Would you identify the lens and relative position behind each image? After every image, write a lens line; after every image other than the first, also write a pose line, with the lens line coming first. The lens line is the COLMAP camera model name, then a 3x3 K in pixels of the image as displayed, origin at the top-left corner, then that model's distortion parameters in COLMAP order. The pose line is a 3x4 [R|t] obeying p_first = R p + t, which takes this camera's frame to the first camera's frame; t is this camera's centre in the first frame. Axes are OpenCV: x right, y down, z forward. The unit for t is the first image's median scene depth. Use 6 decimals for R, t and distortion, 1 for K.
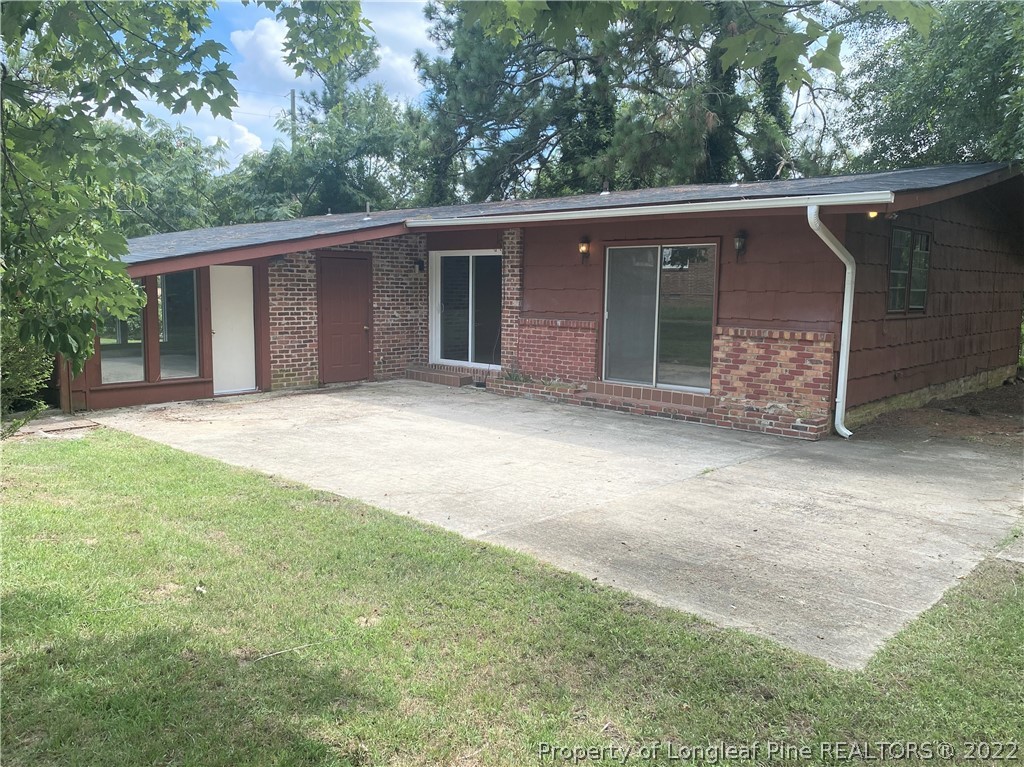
lens RADIAL K [[775.1, 0, 512.1], [0, 775.1, 382.2], [0, 0, 1]] dist [0.037514, -0.007266]
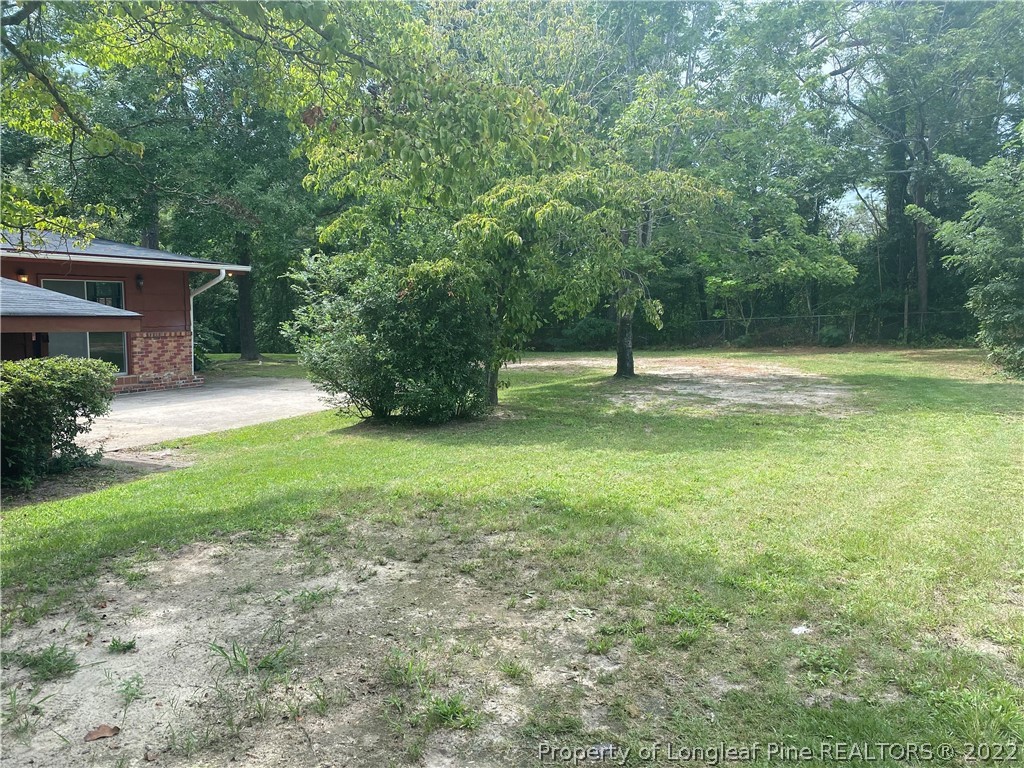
lens RADIAL K [[775.1, 0, 512.0], [0, 775.1, 384.0], [0, 0, 1]] dist [0.037514, -0.007266]
pose [[-0.144185, -0.124569, 0.981679, -1.546184], [0.121447, 0.982318, 0.142488, -0.107504], [-0.982070, 0.139766, -0.126507, 0.457700]]
